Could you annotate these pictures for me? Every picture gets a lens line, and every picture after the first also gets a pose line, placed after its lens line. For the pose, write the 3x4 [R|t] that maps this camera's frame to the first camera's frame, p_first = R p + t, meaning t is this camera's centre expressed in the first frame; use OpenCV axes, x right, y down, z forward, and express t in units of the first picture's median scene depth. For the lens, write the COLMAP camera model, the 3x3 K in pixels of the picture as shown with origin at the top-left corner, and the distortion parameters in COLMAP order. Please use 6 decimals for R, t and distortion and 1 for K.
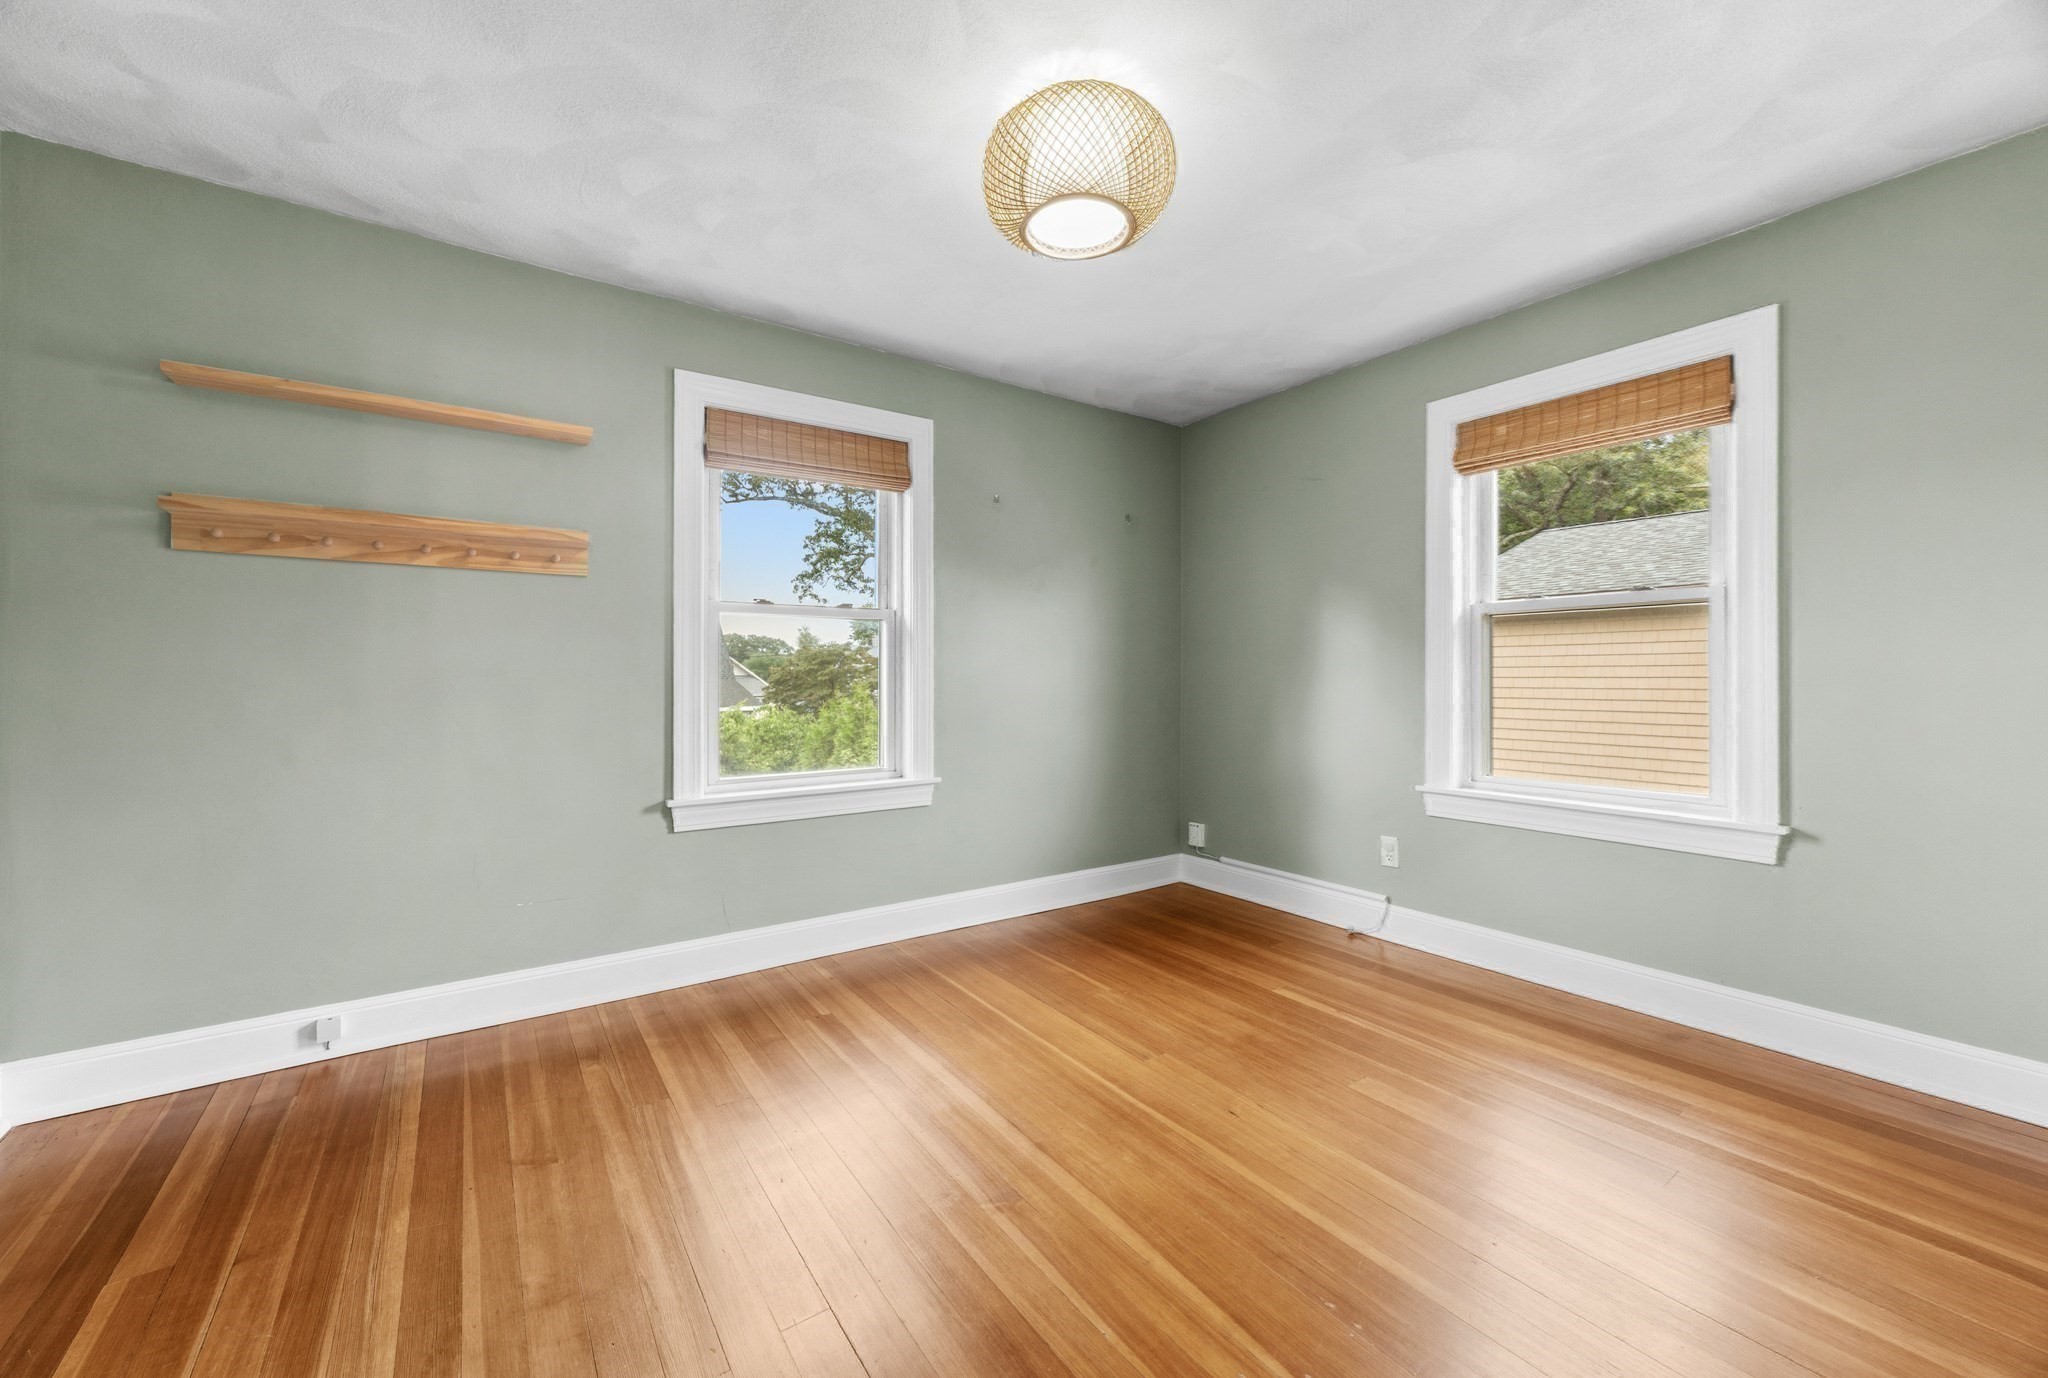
lens RADIAL K [[805.1, 0, 1023.3], [0, 805.1, 681.3], [0, 0, 1]] dist [0.000064, 0.000006]
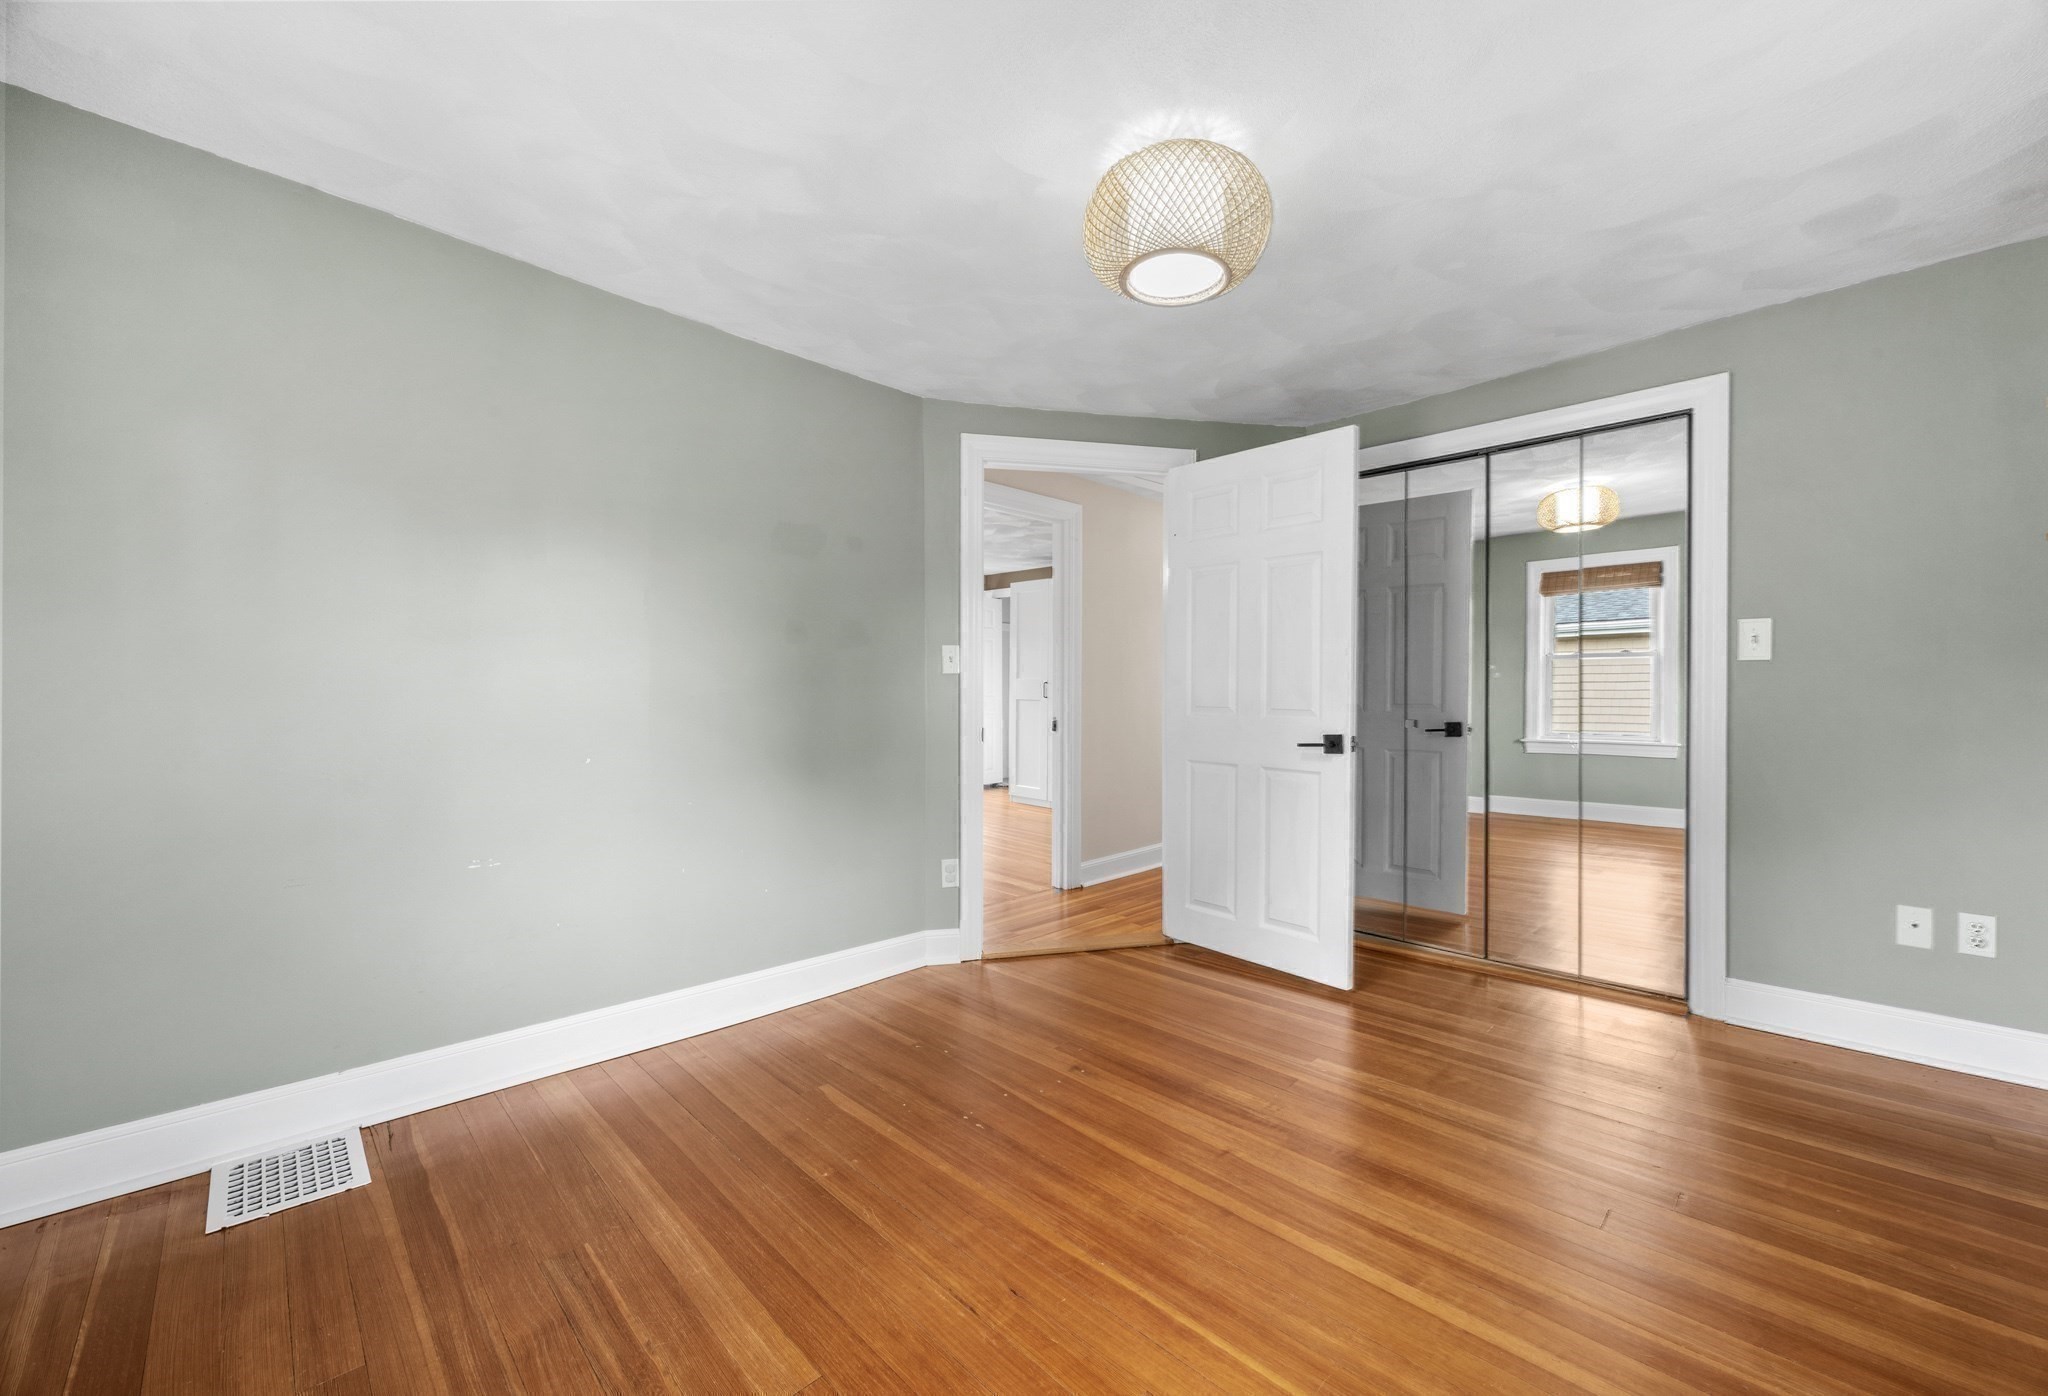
lens RADIAL K [[832.8, 0, 1024.8], [0, 832.8, 702.0], [0, 0, 1]] dist [-0.000094, -0.000002]
pose [[-0.989574, 0.004746, -0.143949, 0.400364], [0.003863, 0.999972, 0.006411, -0.025934], [0.143976, 0.005788, -0.989564, 1.977513]]
